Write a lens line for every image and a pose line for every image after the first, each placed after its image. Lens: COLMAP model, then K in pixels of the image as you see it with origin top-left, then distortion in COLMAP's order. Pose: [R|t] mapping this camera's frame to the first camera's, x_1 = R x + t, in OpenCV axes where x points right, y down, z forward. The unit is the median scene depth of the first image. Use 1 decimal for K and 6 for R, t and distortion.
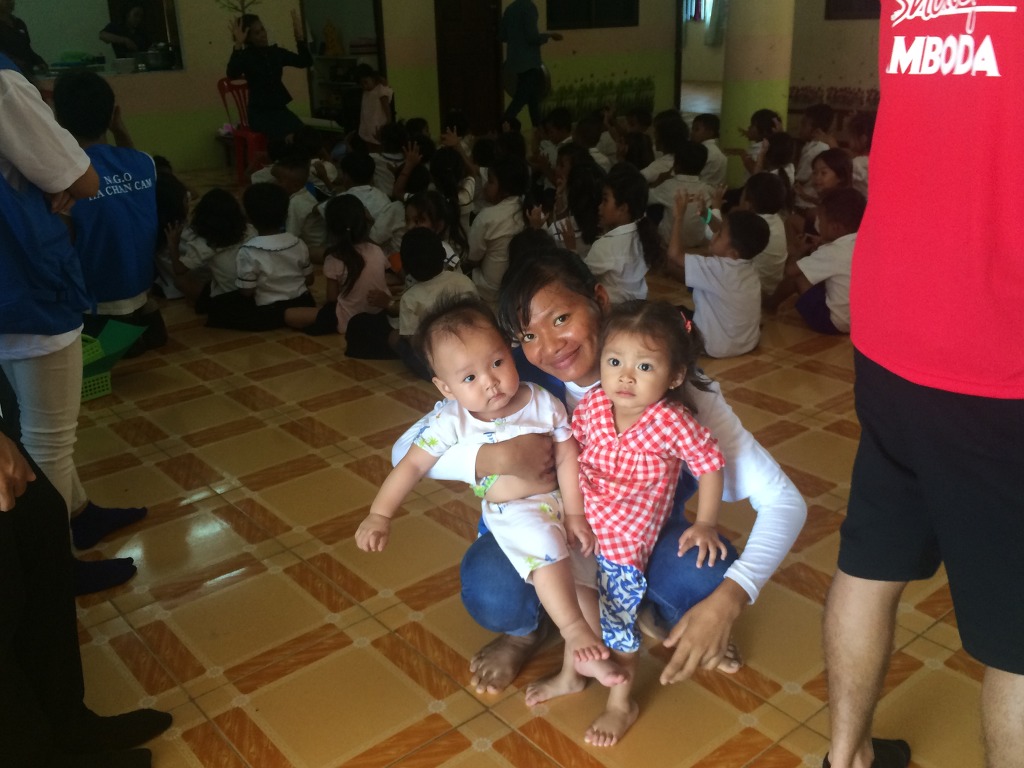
lens RADIAL K [[949.4, 0, 512.0], [0, 949.4, 384.0], [0, 0, 1]] dist [0.023033, -0.016266]
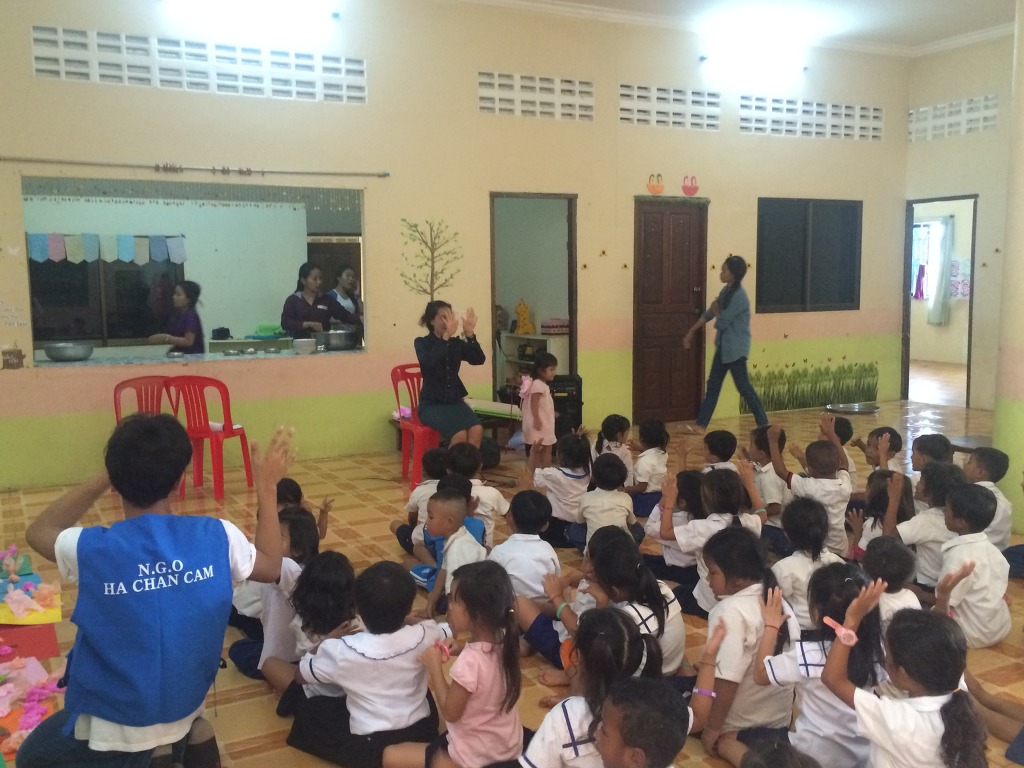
lens RADIAL K [[949.4, 0, 512.0], [0, 949.4, 384.0], [0, 0, 1]] dist [0.023033, -0.016266]
pose [[0.979207, 0.038473, -0.199184, -0.008711], [-0.087756, 0.965565, -0.244914, -0.066504], [0.182903, 0.257301, 0.948864, 0.116273]]
